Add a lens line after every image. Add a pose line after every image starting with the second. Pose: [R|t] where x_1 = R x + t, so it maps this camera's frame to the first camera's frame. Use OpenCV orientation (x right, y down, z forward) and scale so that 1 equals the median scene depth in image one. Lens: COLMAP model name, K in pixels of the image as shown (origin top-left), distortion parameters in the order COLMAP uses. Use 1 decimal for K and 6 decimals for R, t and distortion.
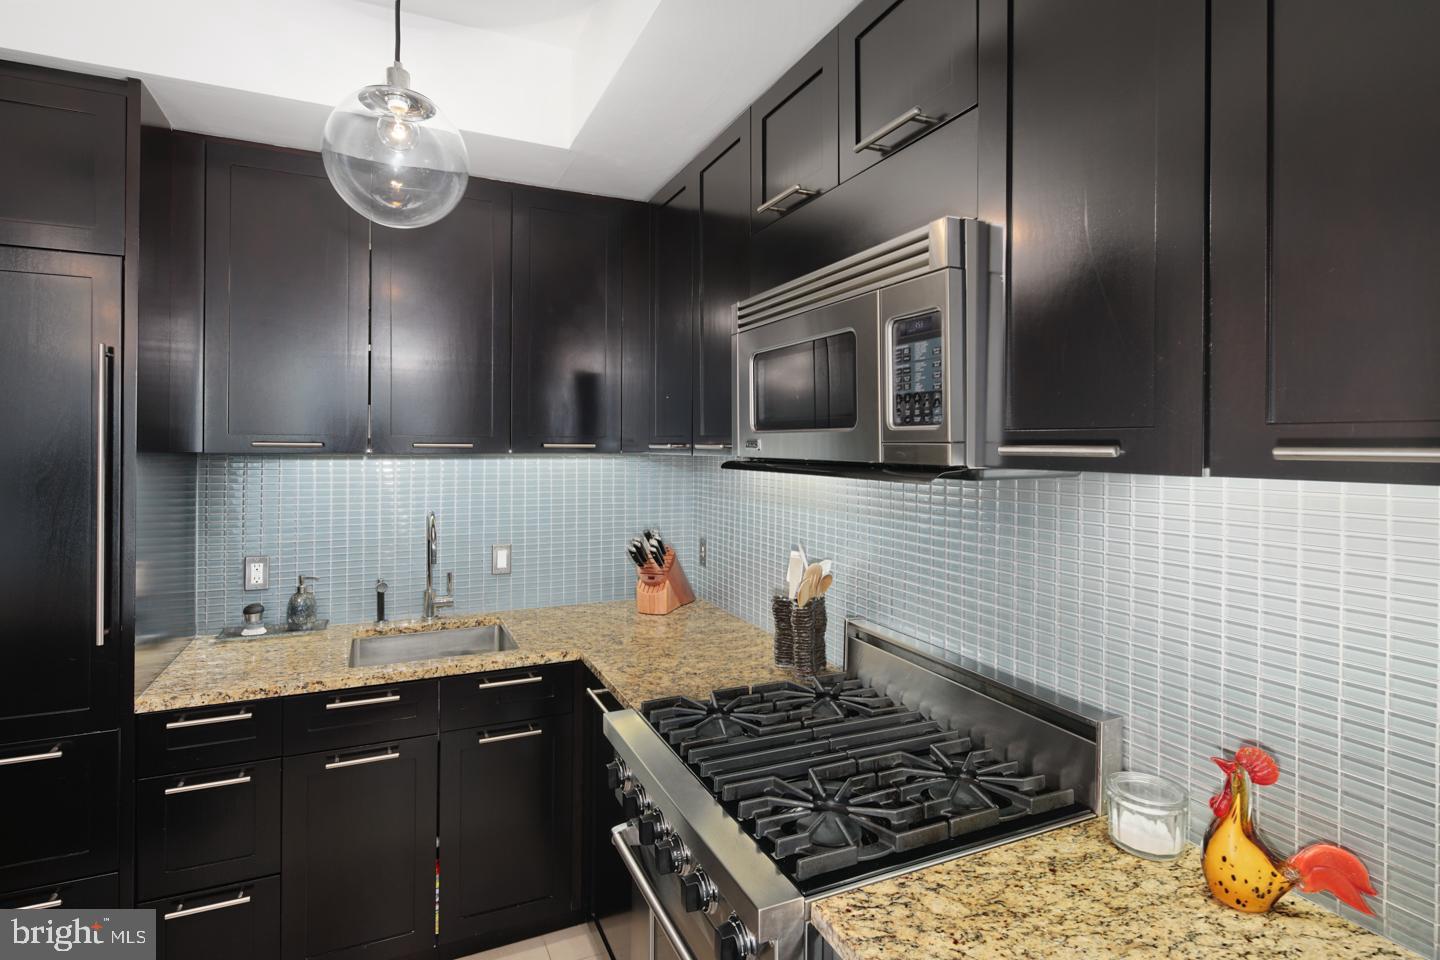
lens RADIAL K [[673.5, 0, 717.0], [0, 673.5, 443.7], [0, 0, 1]] dist [-0.001595, -0.000515]
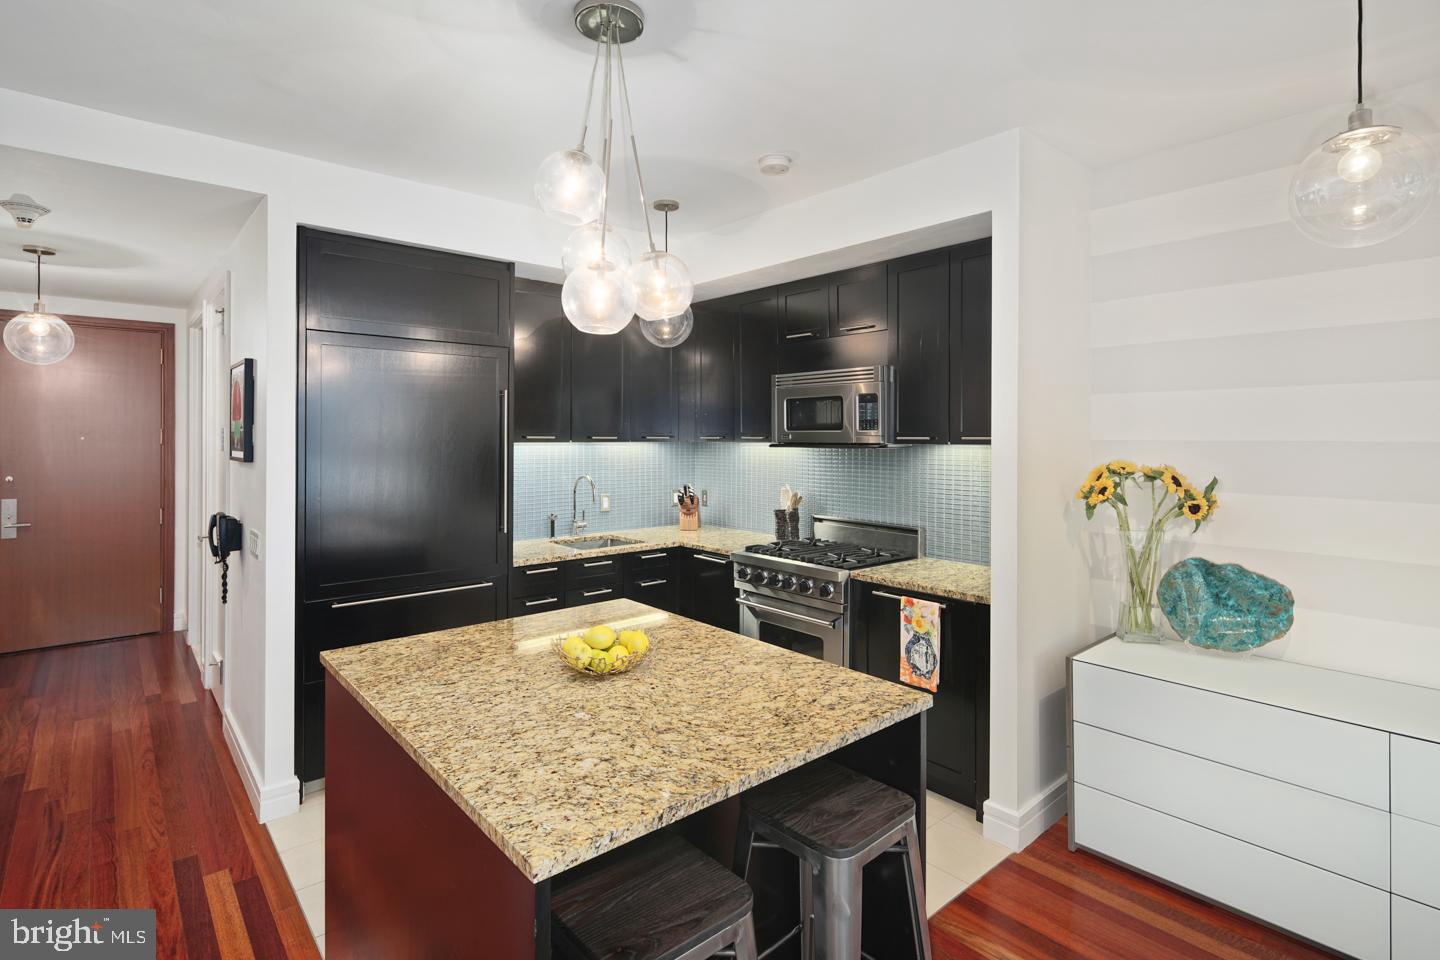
lens RADIAL K [[710.6, 0, 715.1], [0, 710.6, 446.7], [0, 0, 1]] dist [0.000820, -0.001326]
pose [[0.949550, -0.006418, 0.313551, -0.909218], [0.003273, 0.999939, 0.010553, 0.007110], [-0.313600, -0.008994, 0.949513, -1.219980]]
